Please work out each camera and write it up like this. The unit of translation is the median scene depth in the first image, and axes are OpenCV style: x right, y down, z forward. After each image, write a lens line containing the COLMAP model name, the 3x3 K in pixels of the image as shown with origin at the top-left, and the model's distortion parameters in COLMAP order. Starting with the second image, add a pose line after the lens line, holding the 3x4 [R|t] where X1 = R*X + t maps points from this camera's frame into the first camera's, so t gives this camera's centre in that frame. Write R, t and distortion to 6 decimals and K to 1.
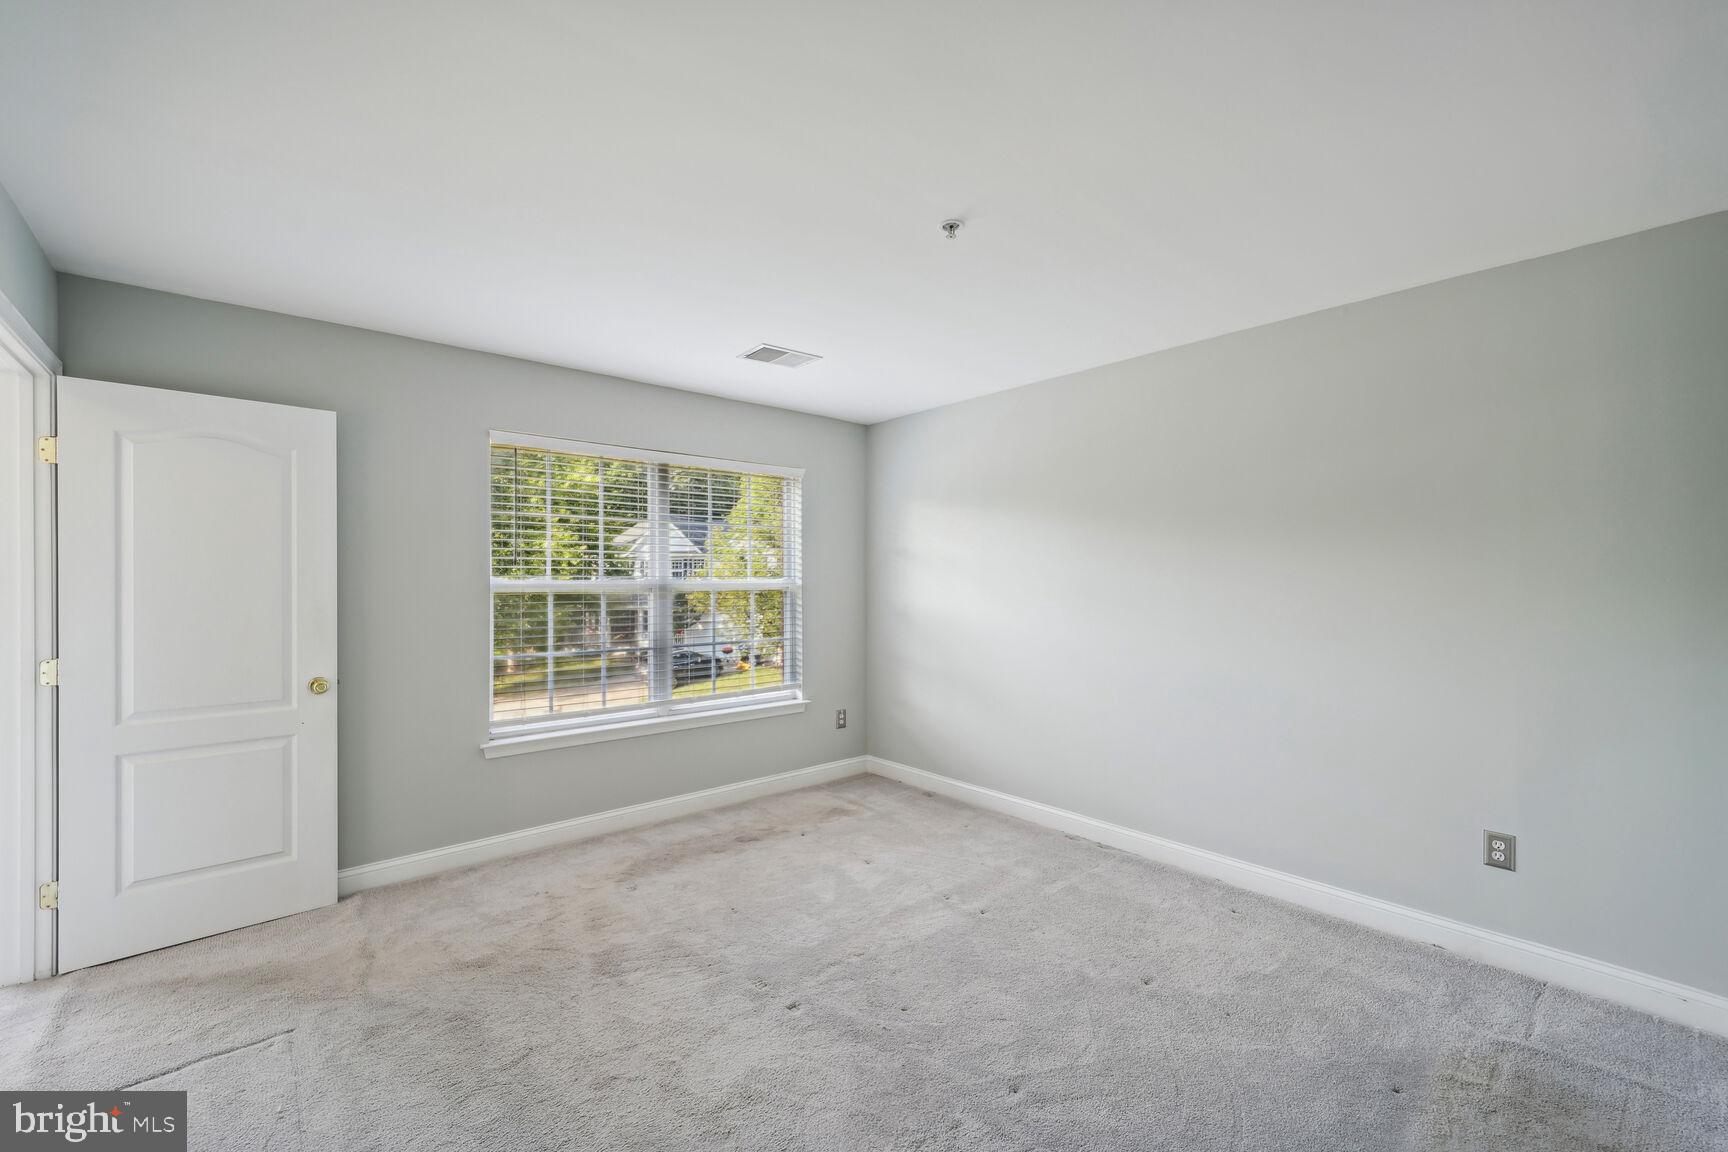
lens RADIAL K [[706.7, 0, 880.4], [0, 706.7, 574.7], [0, 0, 1]] dist [0.000236, 0.000117]
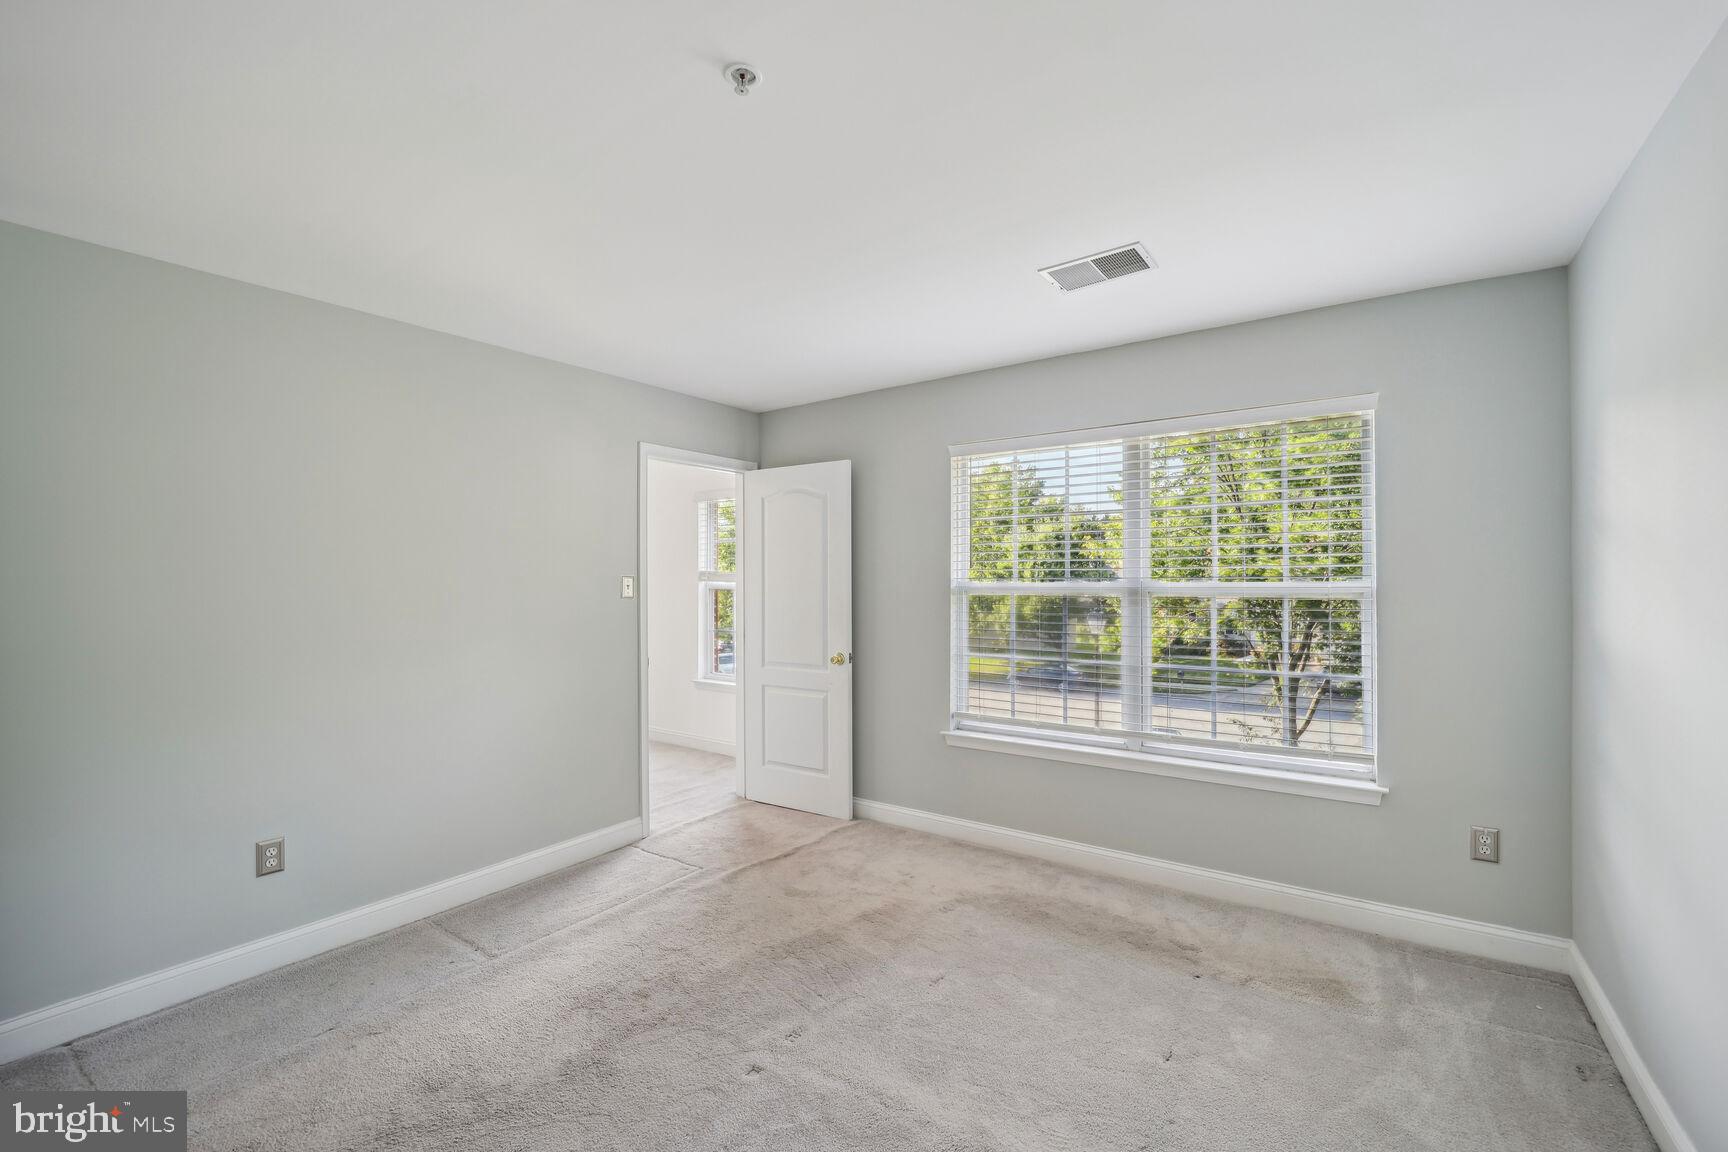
lens RADIAL K [[724.0, 0, 876.6], [0, 724.0, 571.5], [0, 0, 1]] dist [-0.020462, 0.000970]
pose [[0.234709, -0.018124, -0.971897, 0.555831], [0.005358, 0.999835, -0.017352, 0.009327], [0.972051, -0.001135, 0.234767, 0.671141]]
